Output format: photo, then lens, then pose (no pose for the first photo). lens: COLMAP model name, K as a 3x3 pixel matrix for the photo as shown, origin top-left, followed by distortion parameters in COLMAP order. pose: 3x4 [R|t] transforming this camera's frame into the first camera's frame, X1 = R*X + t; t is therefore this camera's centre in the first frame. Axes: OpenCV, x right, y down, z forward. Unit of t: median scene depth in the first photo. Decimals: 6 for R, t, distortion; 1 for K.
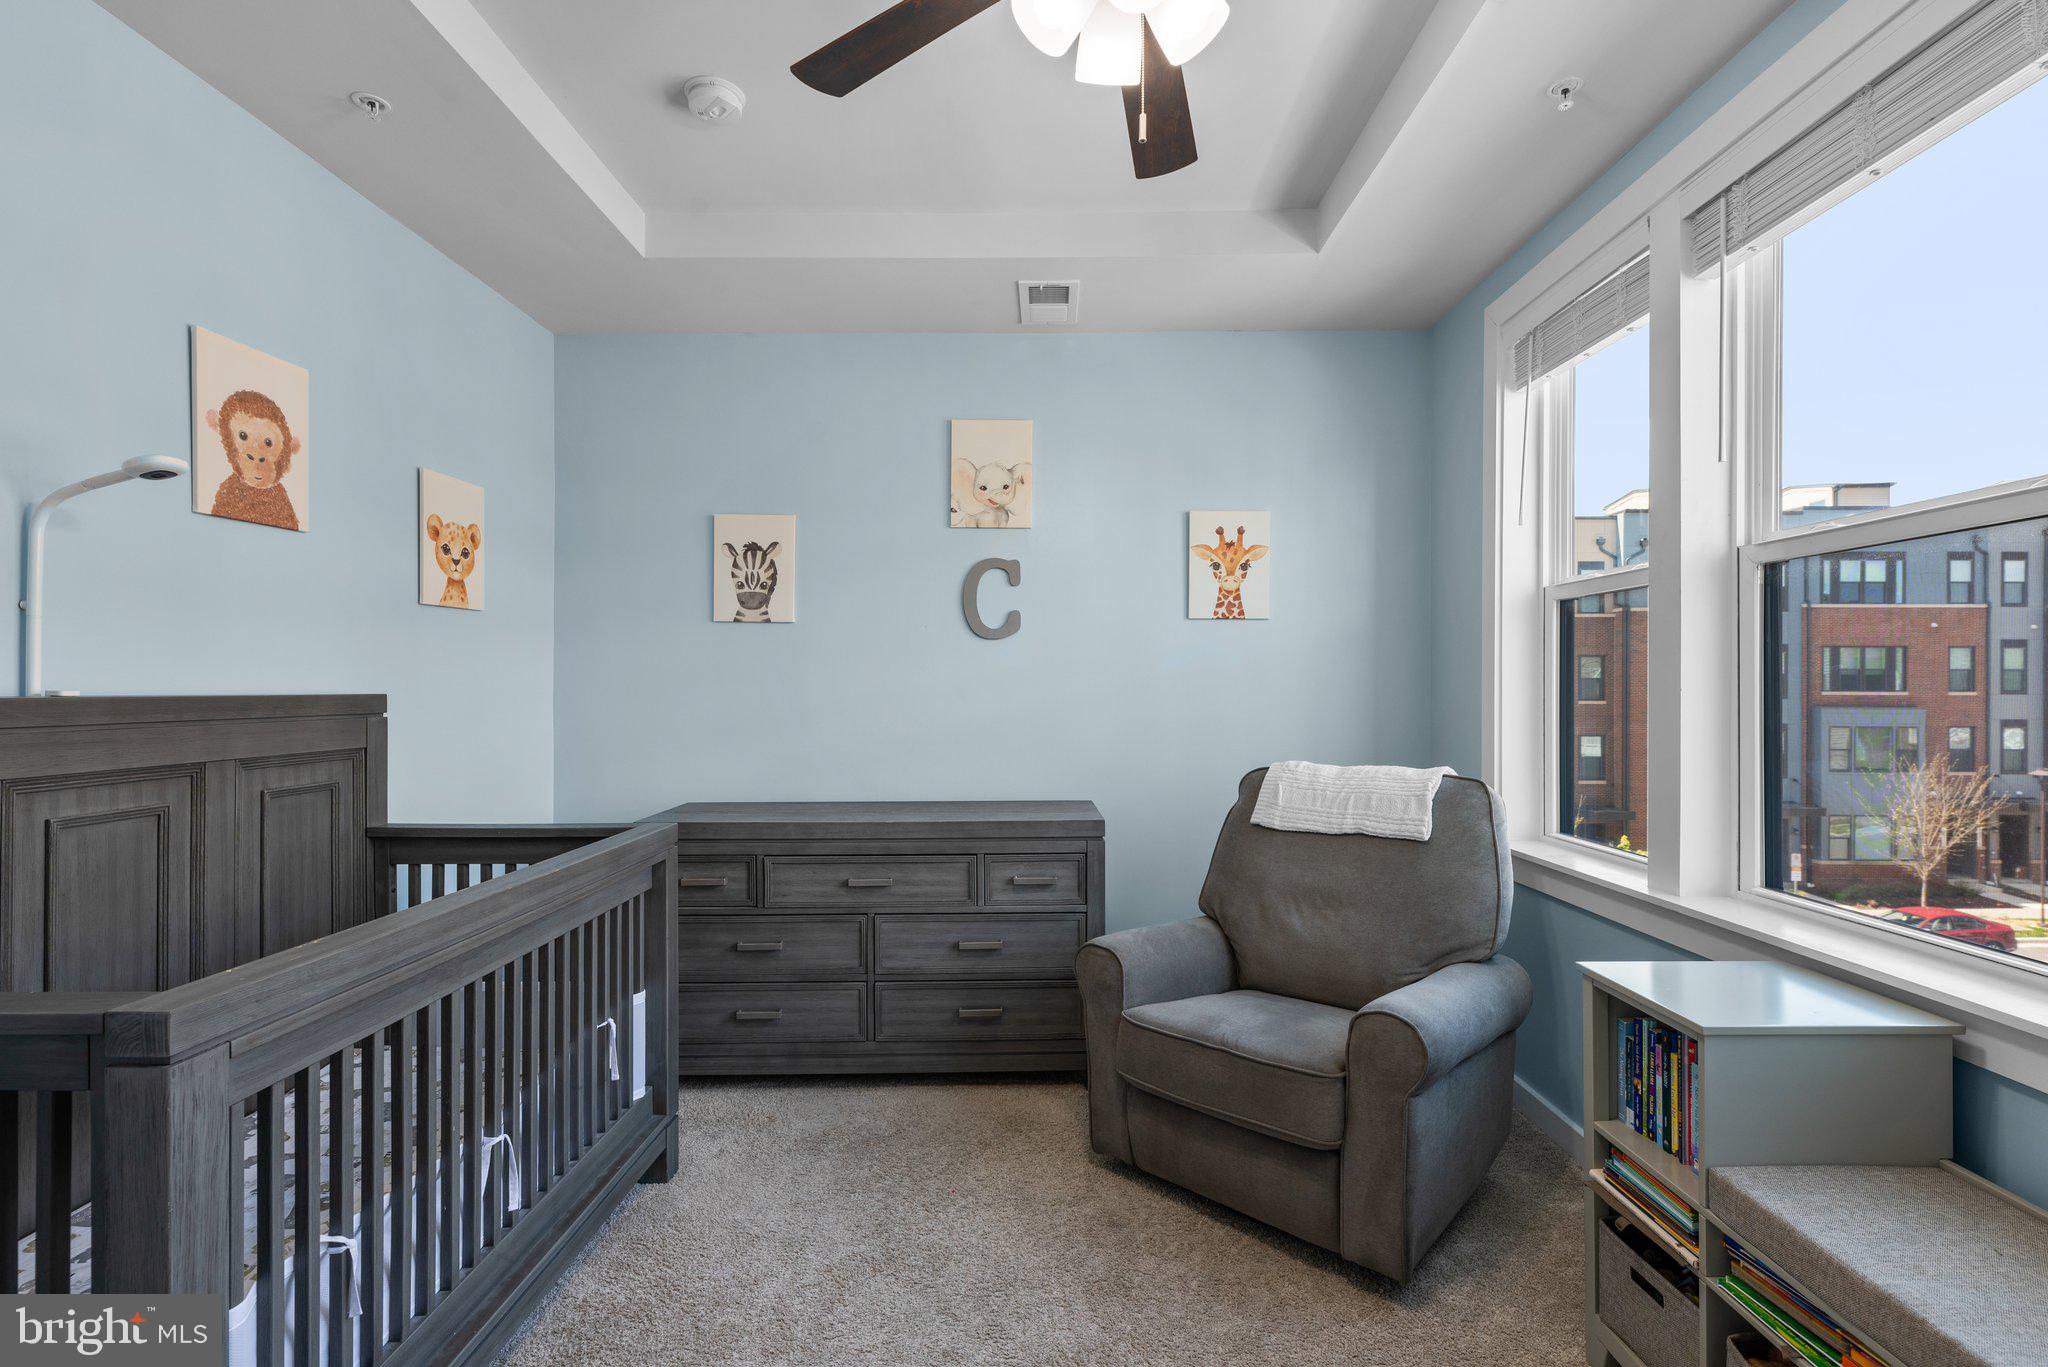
lens RADIAL K [[920.7, 0, 1031.4], [0, 920.7, 692.8], [0, 0, 1]] dist [0.003534, -0.000061]
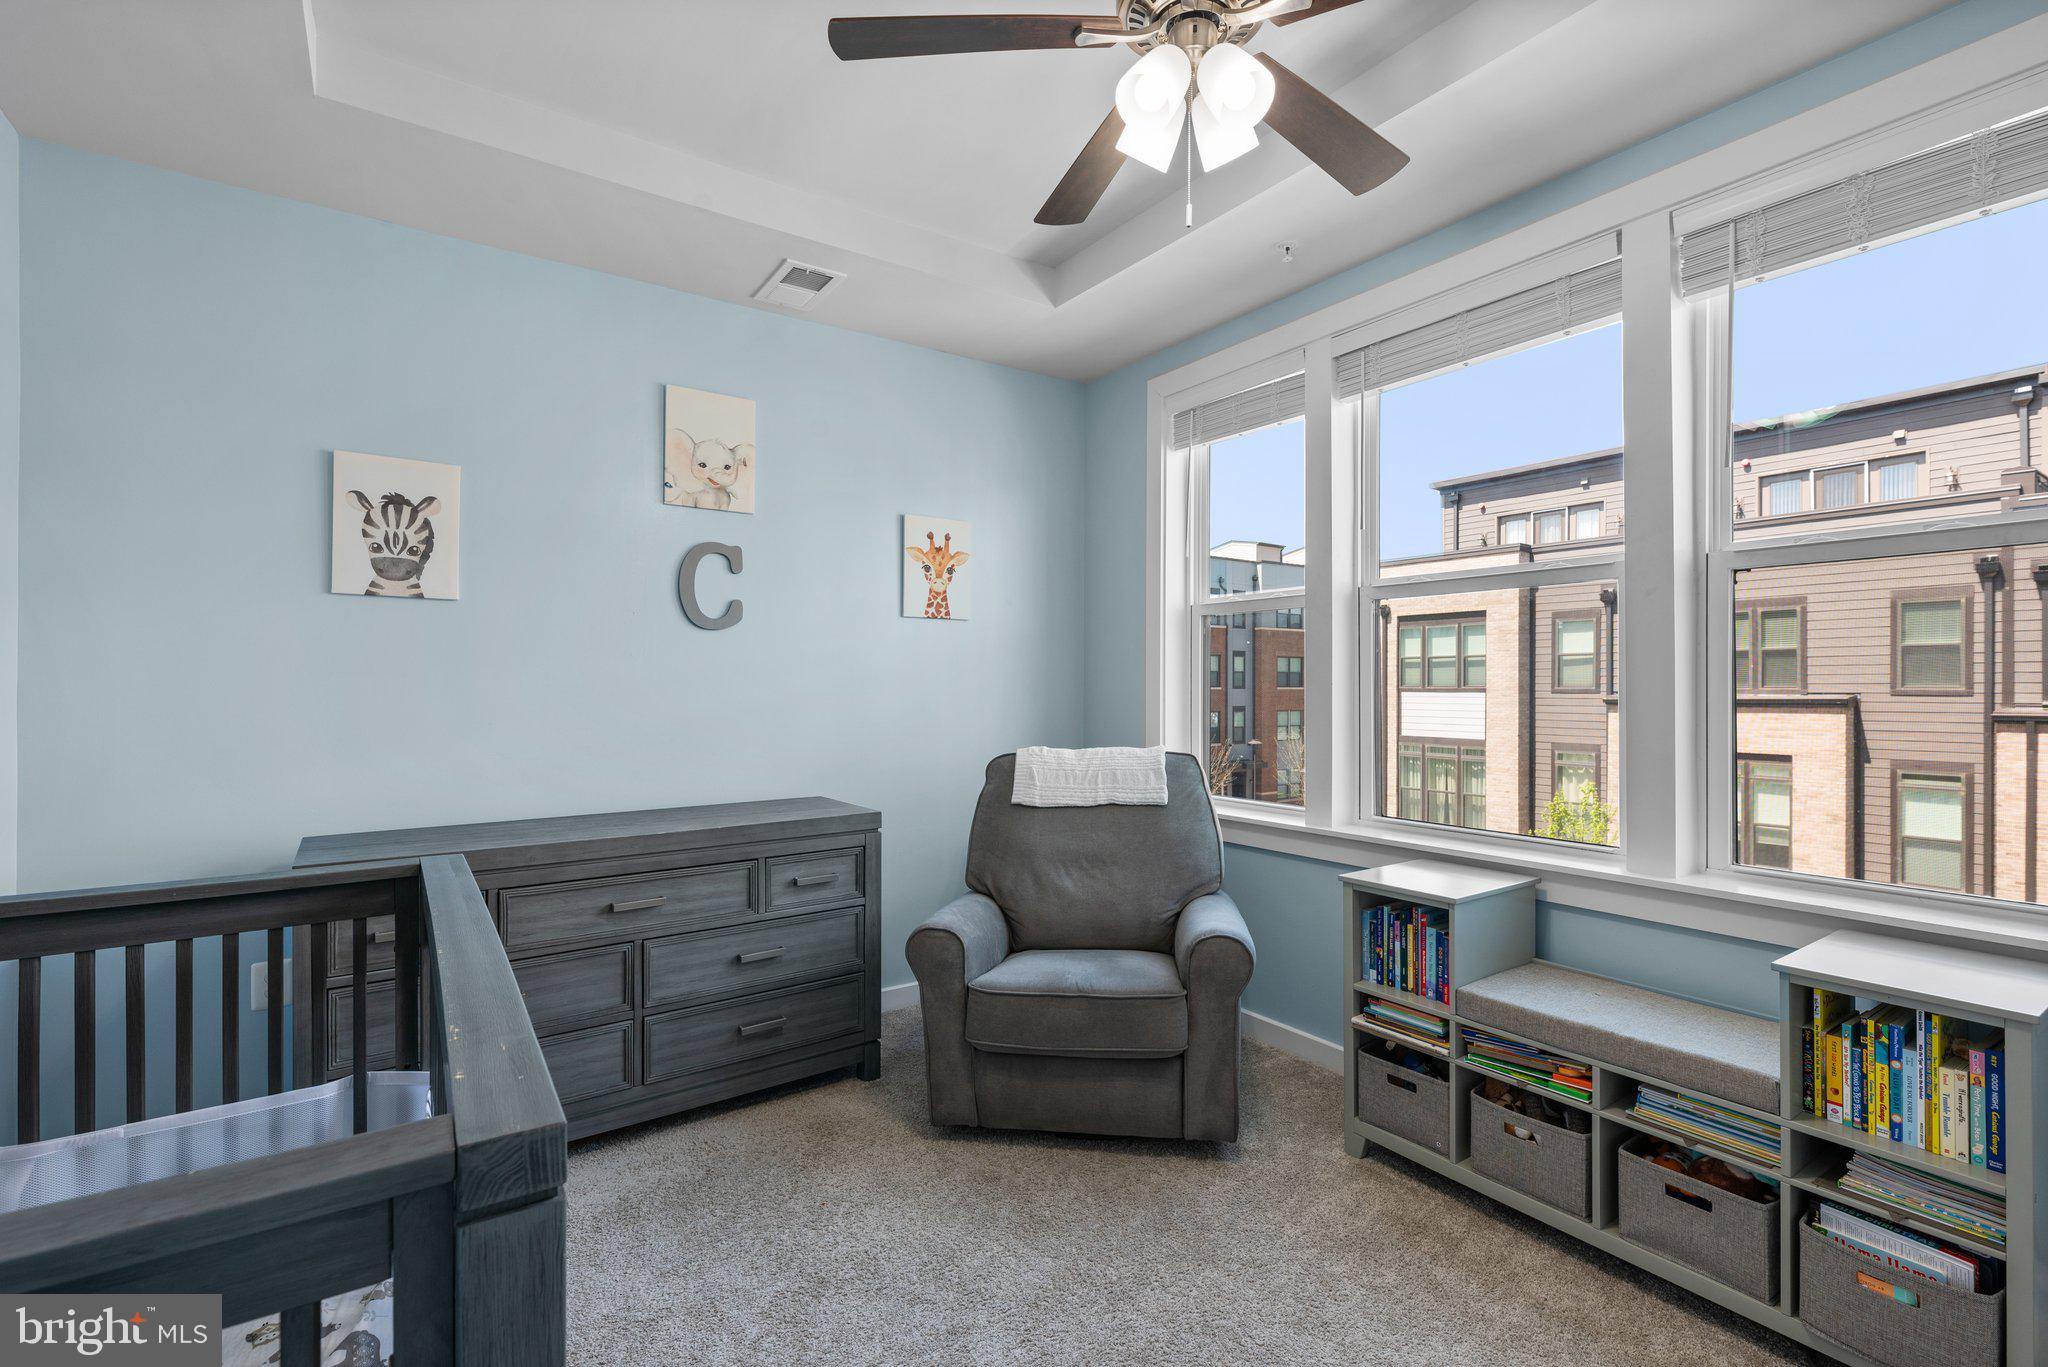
lens RADIAL K [[920.7, 0, 1038.3], [0, 920.7, 688.3], [0, 0, 1]] dist [0.003534, -0.000061]
pose [[0.816434, -0.002186, 0.577434, -0.396267], [0.002431, 0.999997, 0.000348, 0.001573], [-0.577433, 0.001120, 0.816437, 0.071423]]
